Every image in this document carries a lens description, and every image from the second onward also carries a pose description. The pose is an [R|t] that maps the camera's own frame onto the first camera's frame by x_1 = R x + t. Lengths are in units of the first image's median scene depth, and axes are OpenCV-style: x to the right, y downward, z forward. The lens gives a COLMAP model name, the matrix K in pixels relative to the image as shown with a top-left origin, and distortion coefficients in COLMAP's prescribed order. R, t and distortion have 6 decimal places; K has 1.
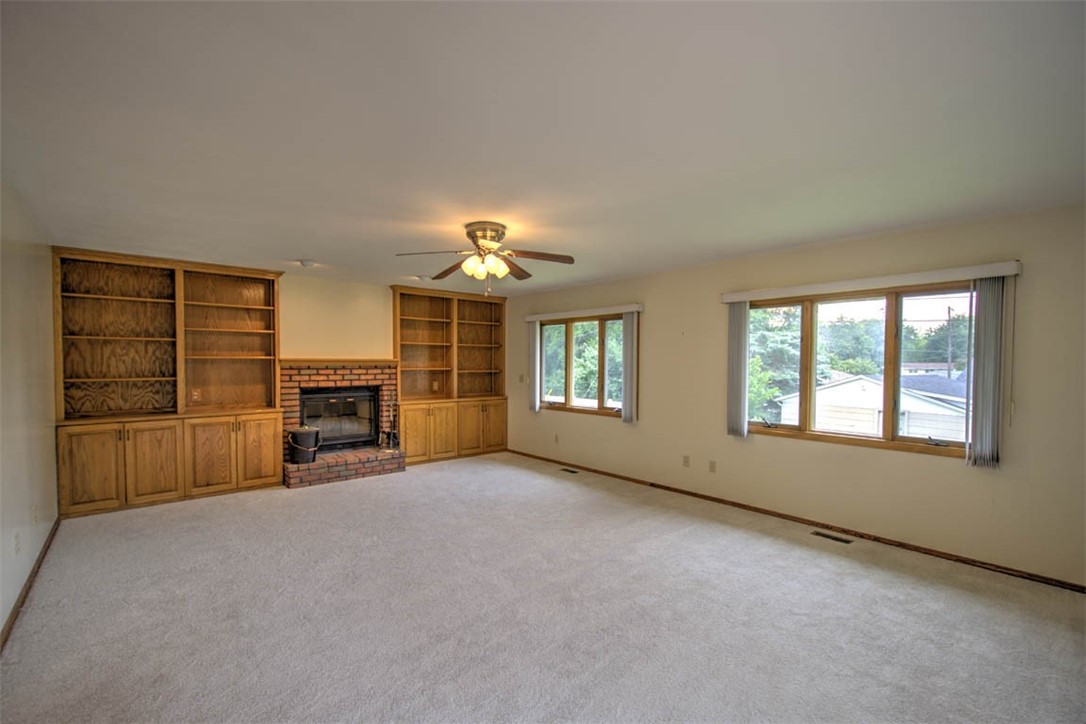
lens RADIAL K [[461.8, 0, 536.8], [0, 461.8, 372.7], [0, 0, 1]] dist [0.003098, 0.000595]
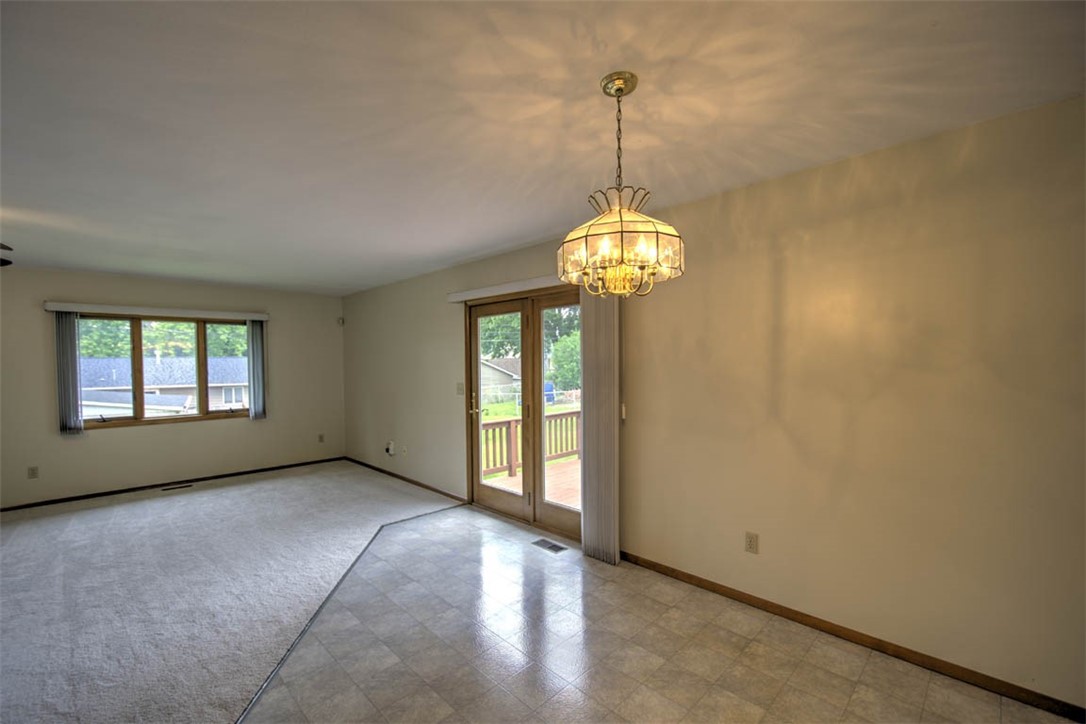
lens RADIAL K [[461.8, 0, 536.8], [0, 461.8, 372.7], [0, 0, 1]] dist [0.003098, 0.000595]
pose [[-0.051882, -0.030125, 0.998199, -0.806485], [0.030735, 0.999023, 0.031747, -0.011146], [-0.998180, 0.032327, -0.050906, -0.049486]]
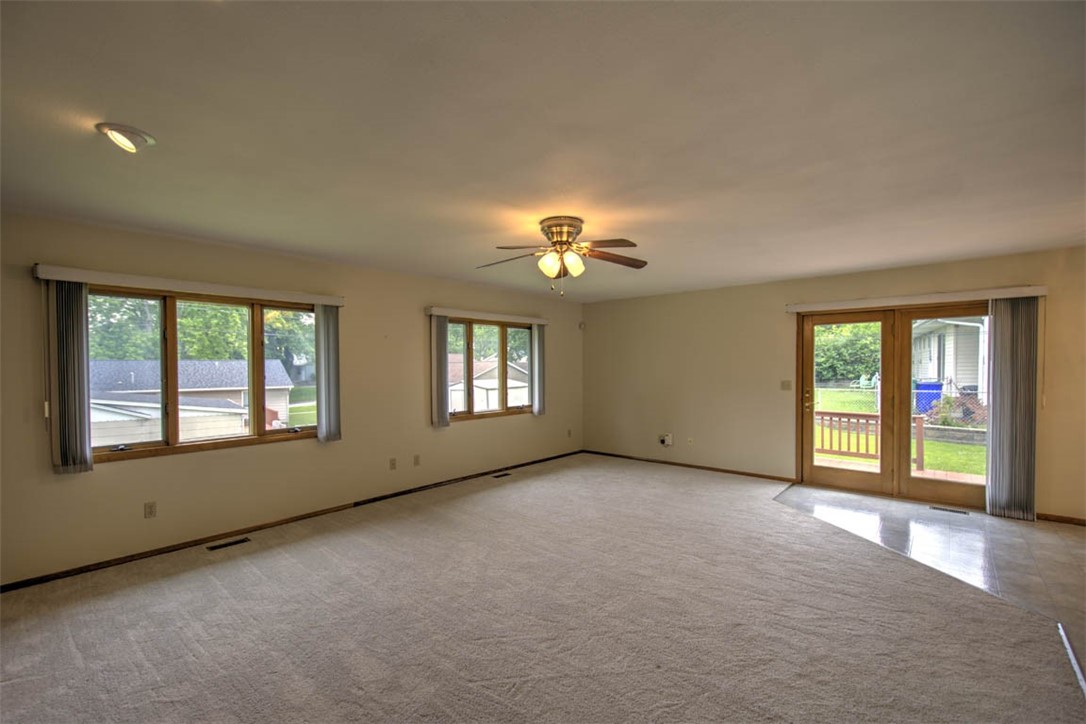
lens RADIAL K [[461.8, 0, 536.8], [0, 461.8, 372.7], [0, 0, 1]] dist [0.003098, 0.000595]
pose [[-0.119994, -0.020000, 0.992573, -0.906862], [0.026464, 0.999377, 0.023337, -0.030403], [-0.992422, 0.029068, -0.119390, 1.016926]]
